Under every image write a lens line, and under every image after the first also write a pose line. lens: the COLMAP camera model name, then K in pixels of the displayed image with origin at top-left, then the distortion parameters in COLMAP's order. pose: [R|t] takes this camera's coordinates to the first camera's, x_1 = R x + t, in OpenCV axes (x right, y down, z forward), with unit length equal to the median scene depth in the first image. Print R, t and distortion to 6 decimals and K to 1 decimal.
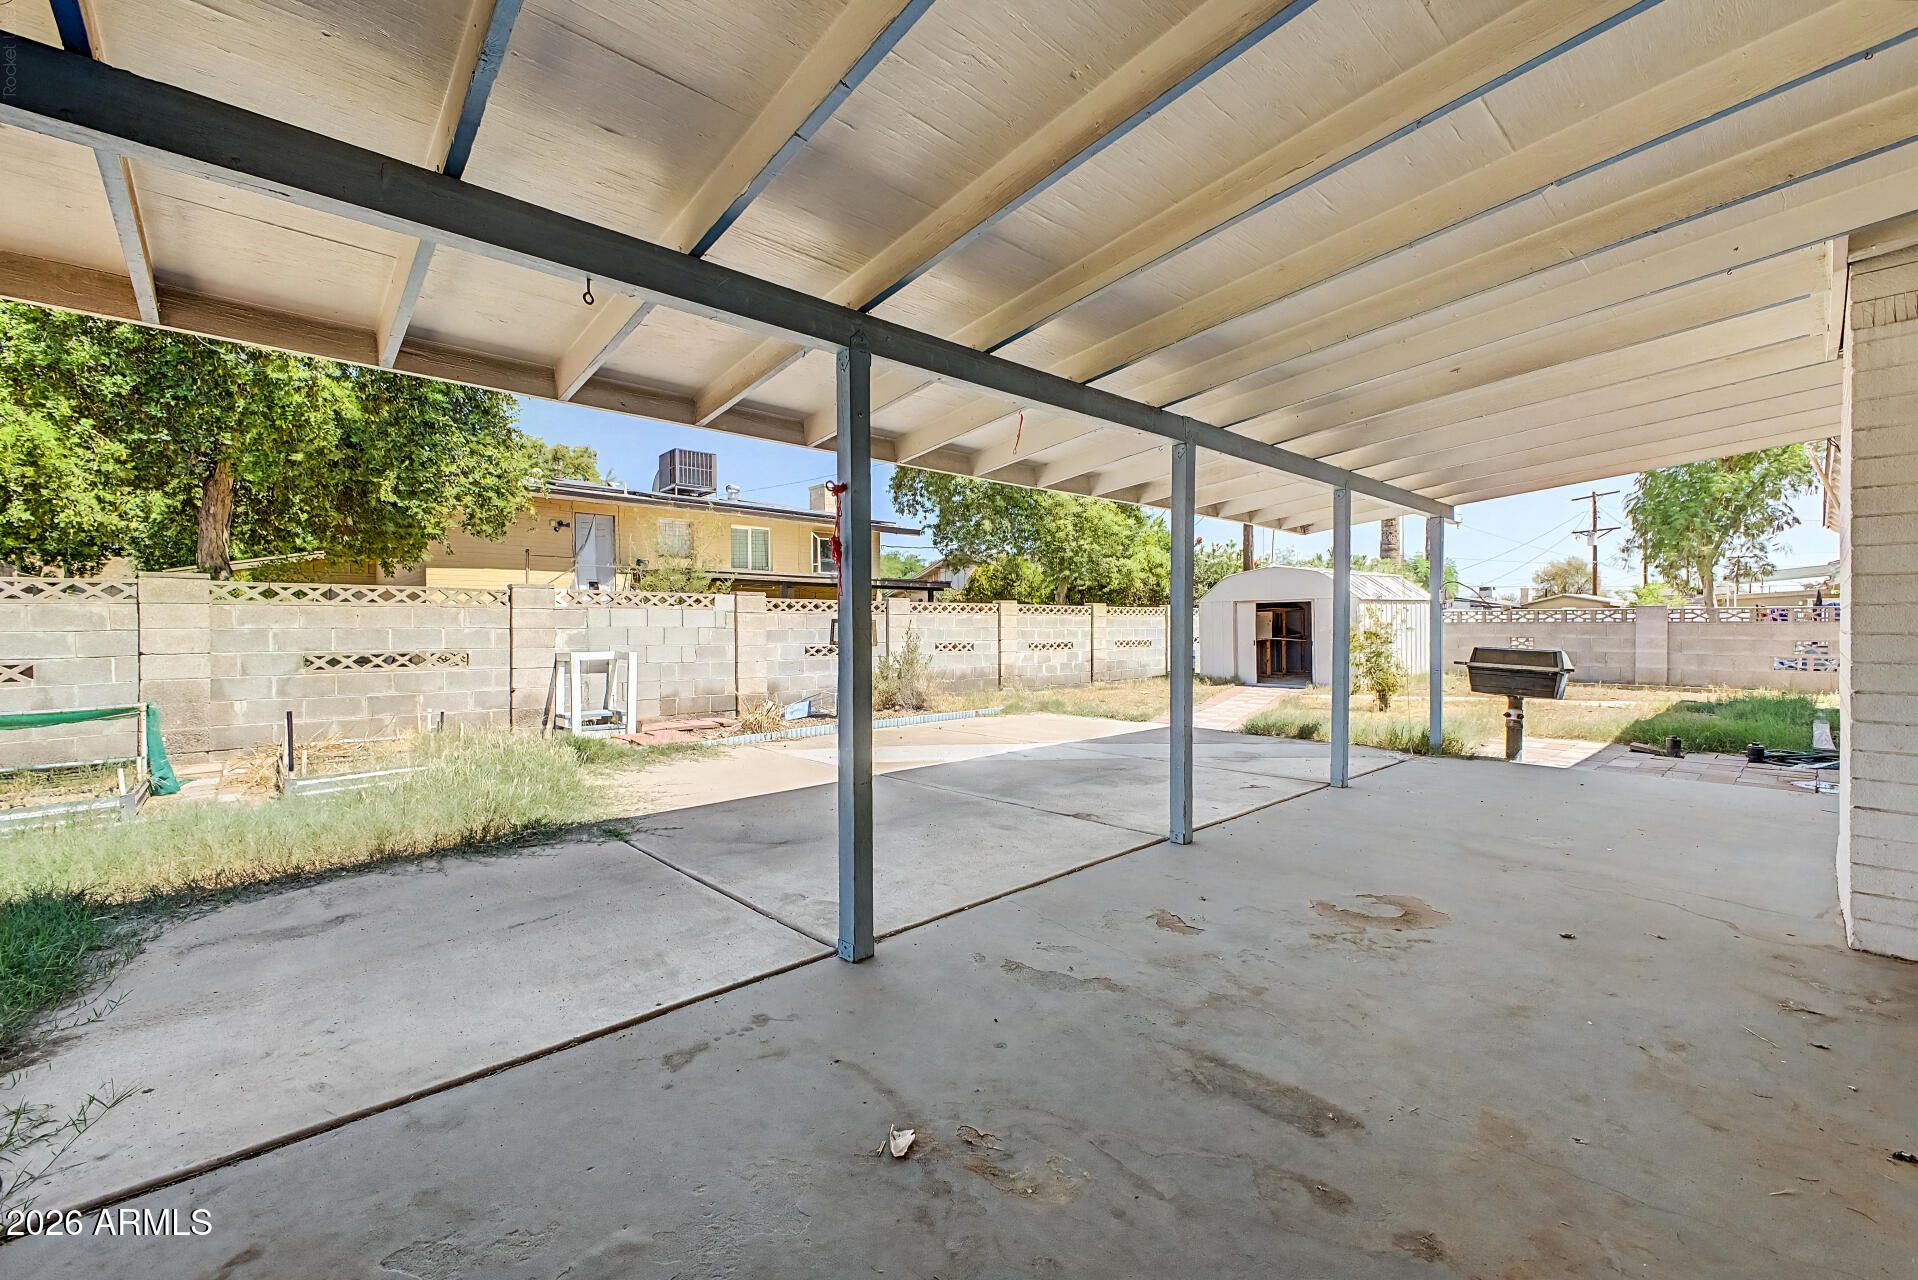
lens RADIAL K [[760.3, 0, 956.4], [0, 760.3, 632.1], [0, 0, 1]] dist [0.018033, -0.005686]
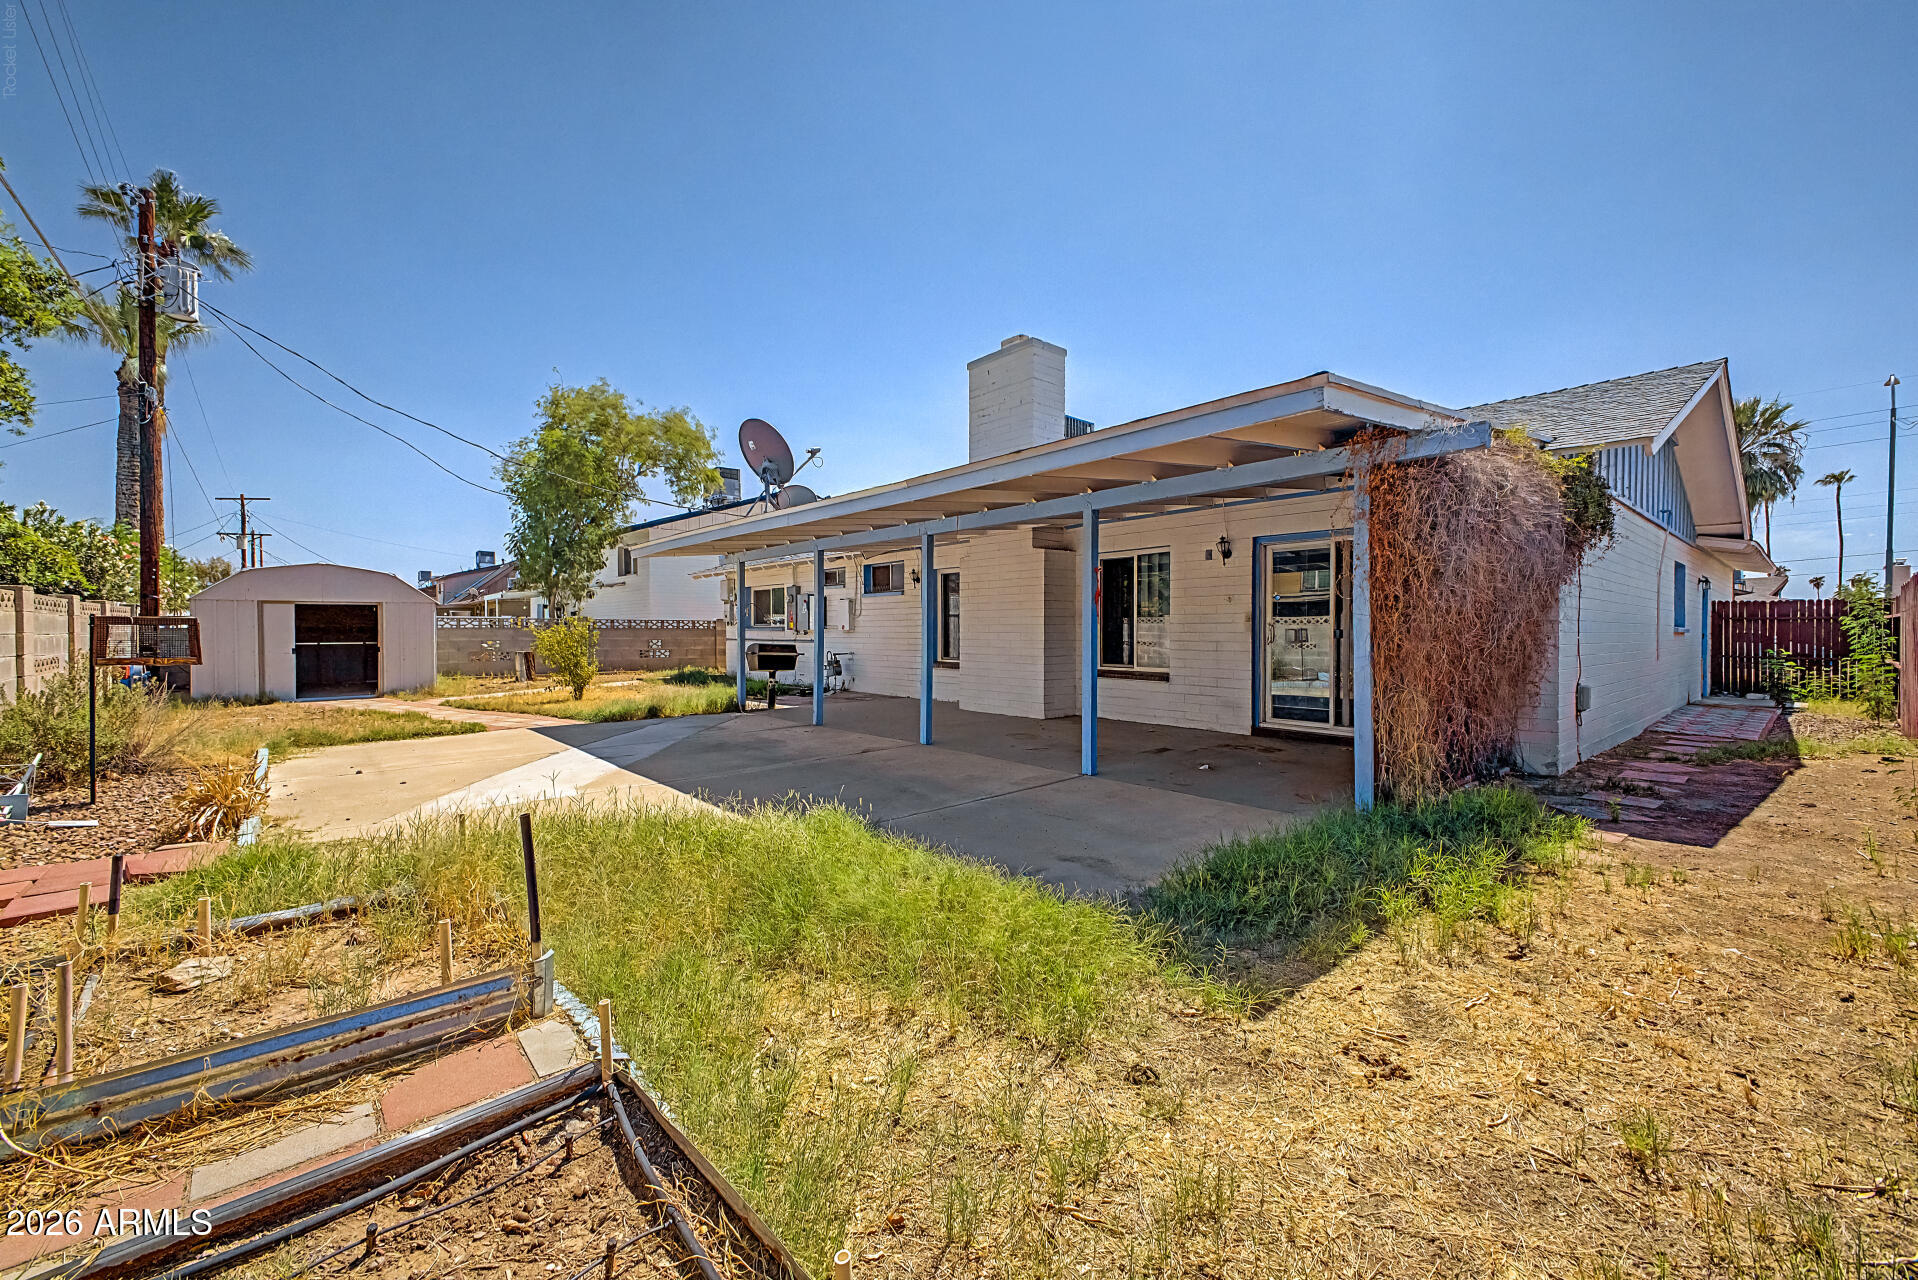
lens RADIAL K [[760.3, 0, 956.4], [0, 760.3, 632.1], [0, 0, 1]] dist [0.018033, -0.005686]
pose [[-0.003377, -0.000622, 0.999994, -0.578543], [0.007938, 0.999968, 0.000649, -0.001121], [-0.999963, 0.007940, -0.003372, 0.332908]]
